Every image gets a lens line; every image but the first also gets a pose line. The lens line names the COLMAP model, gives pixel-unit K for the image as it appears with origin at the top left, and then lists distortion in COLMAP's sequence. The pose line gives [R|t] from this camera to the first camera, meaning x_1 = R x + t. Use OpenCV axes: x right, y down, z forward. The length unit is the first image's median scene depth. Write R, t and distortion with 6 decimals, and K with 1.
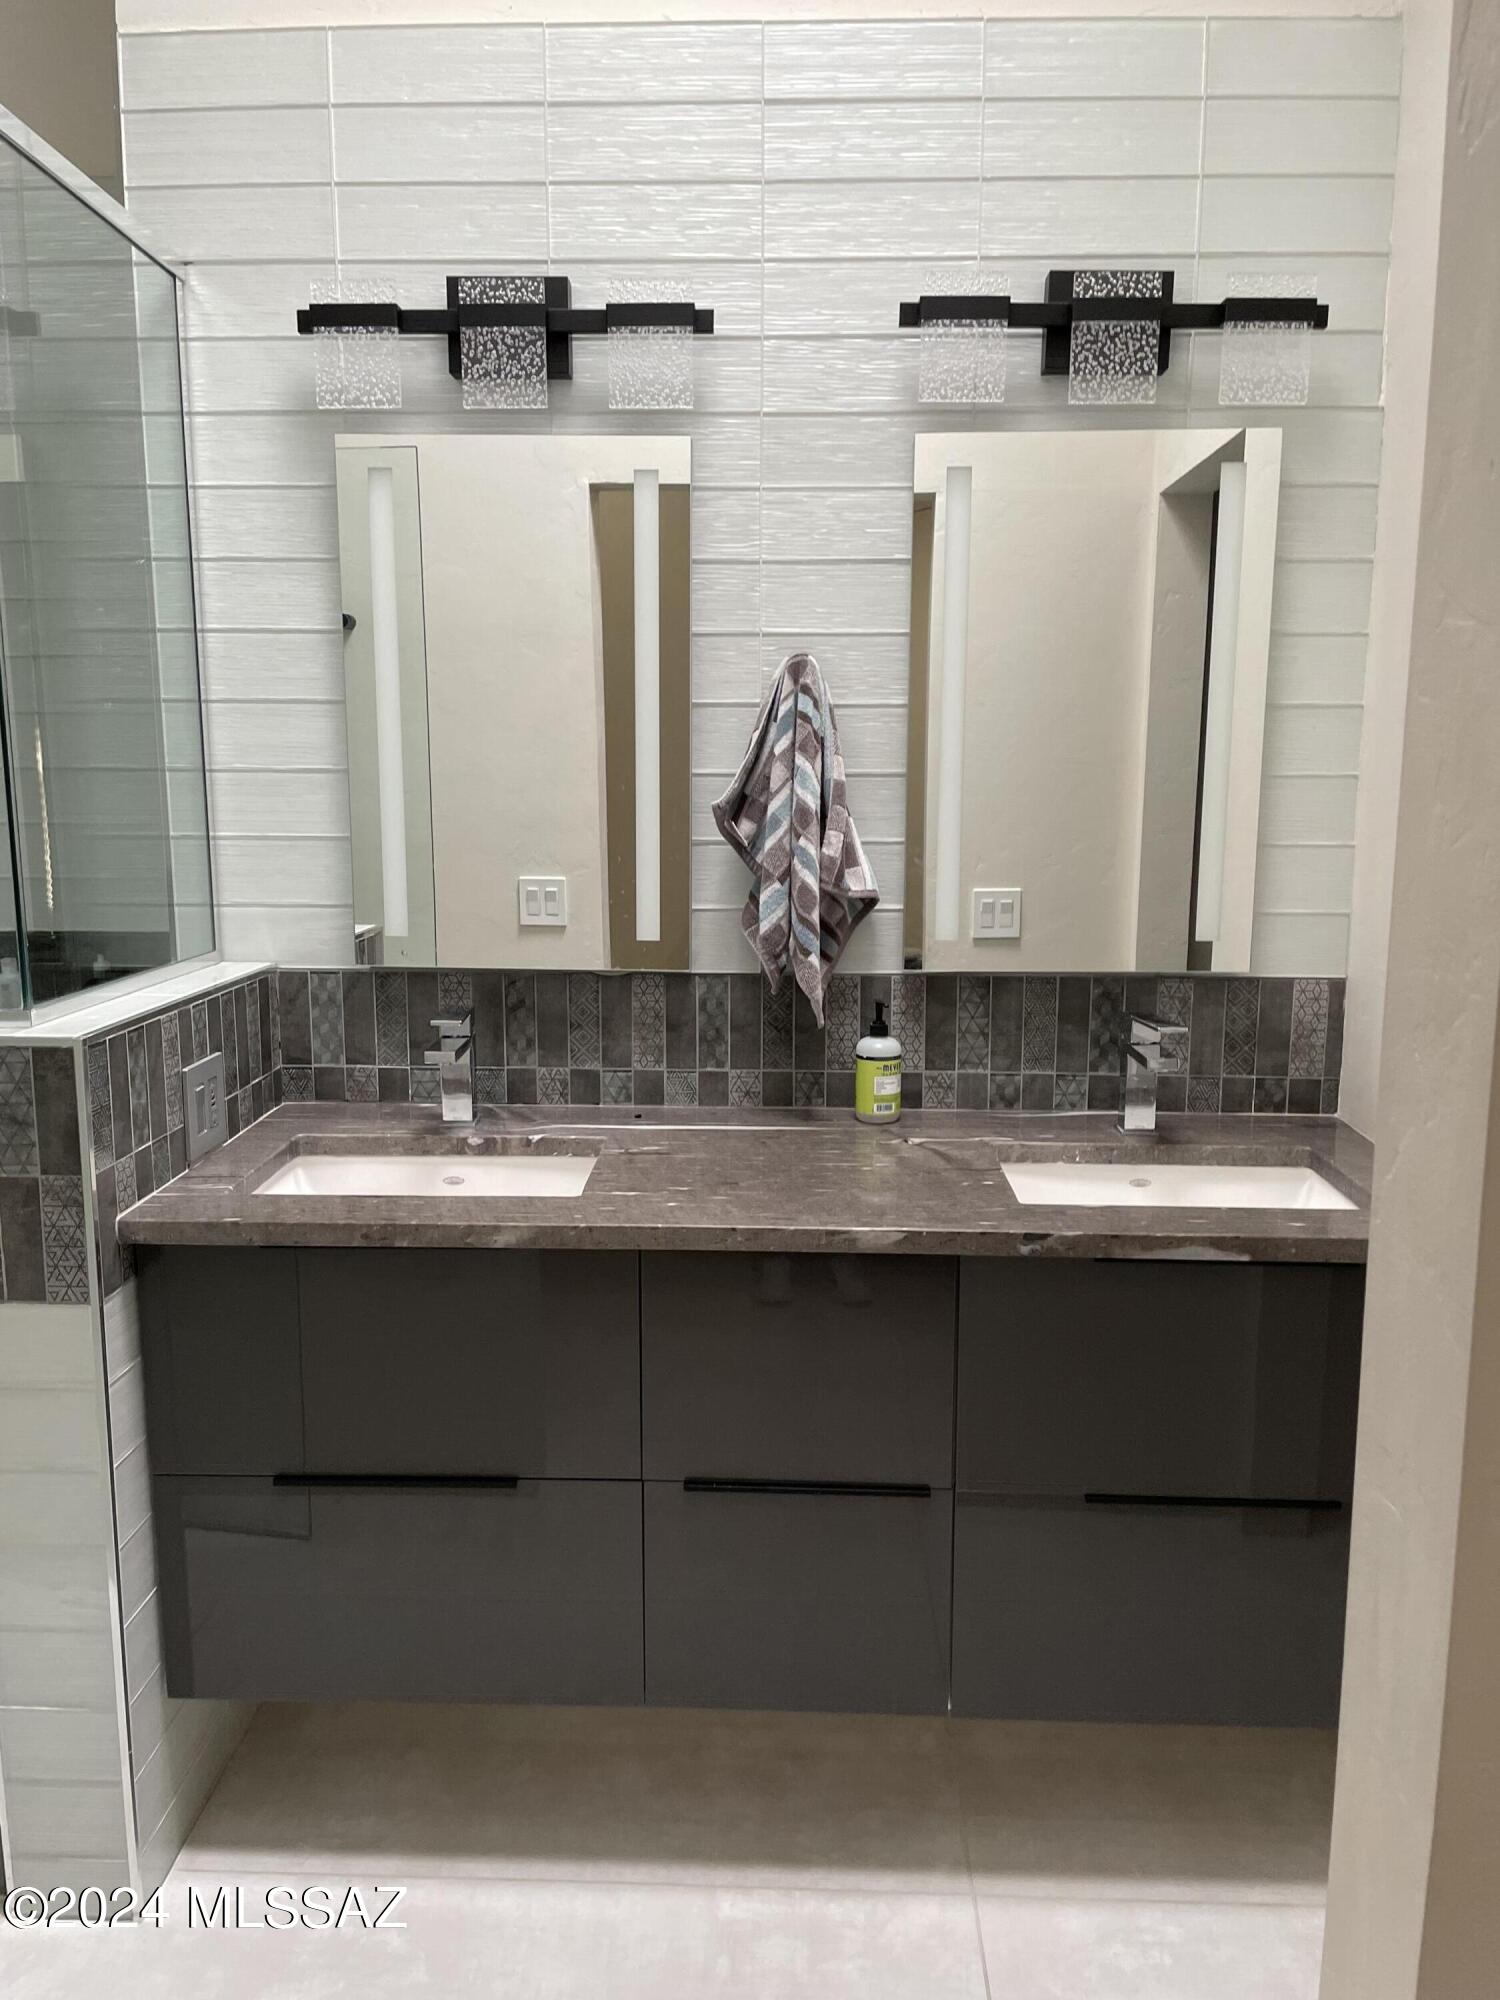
lens RADIAL K [[1506.6, 0, 745.1], [0, 1506.6, 972.5], [0, 0, 1]] dist [0.088853, -0.113647]
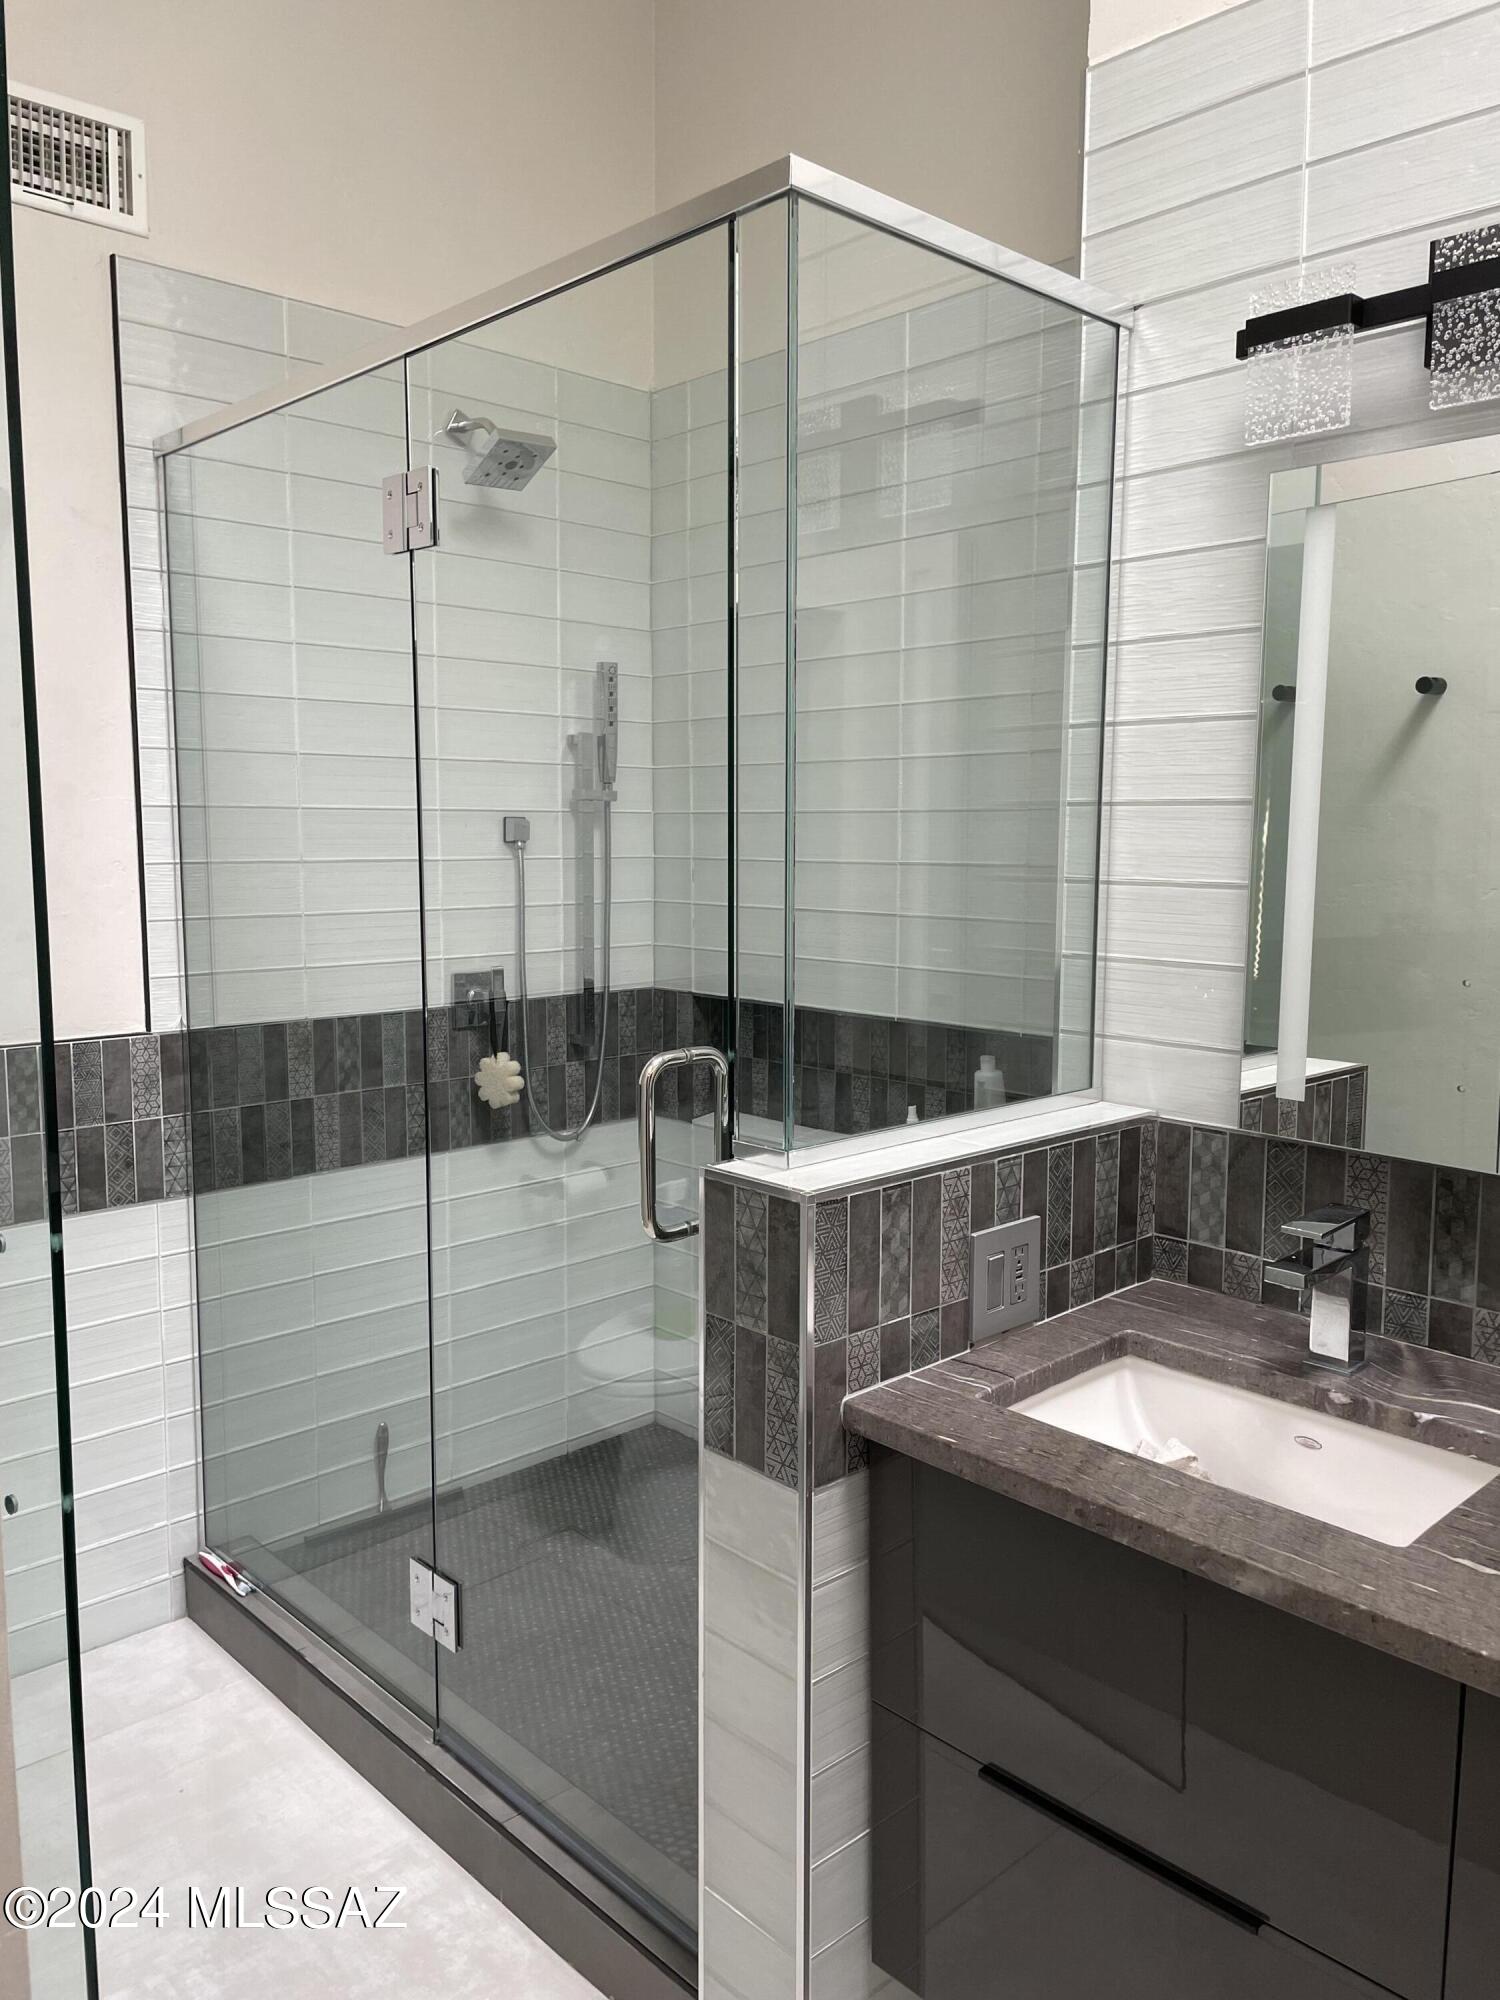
lens RADIAL K [[1506.6, 0, 745.1], [0, 1506.6, 972.5], [0, 0, 1]] dist [0.088853, -0.113647]
pose [[0.711568, 0.071817, -0.698937, 0.118897], [-0.098355, 0.995149, 0.002121, -0.066653], [0.695699, 0.067235, 0.715180, 0.253086]]
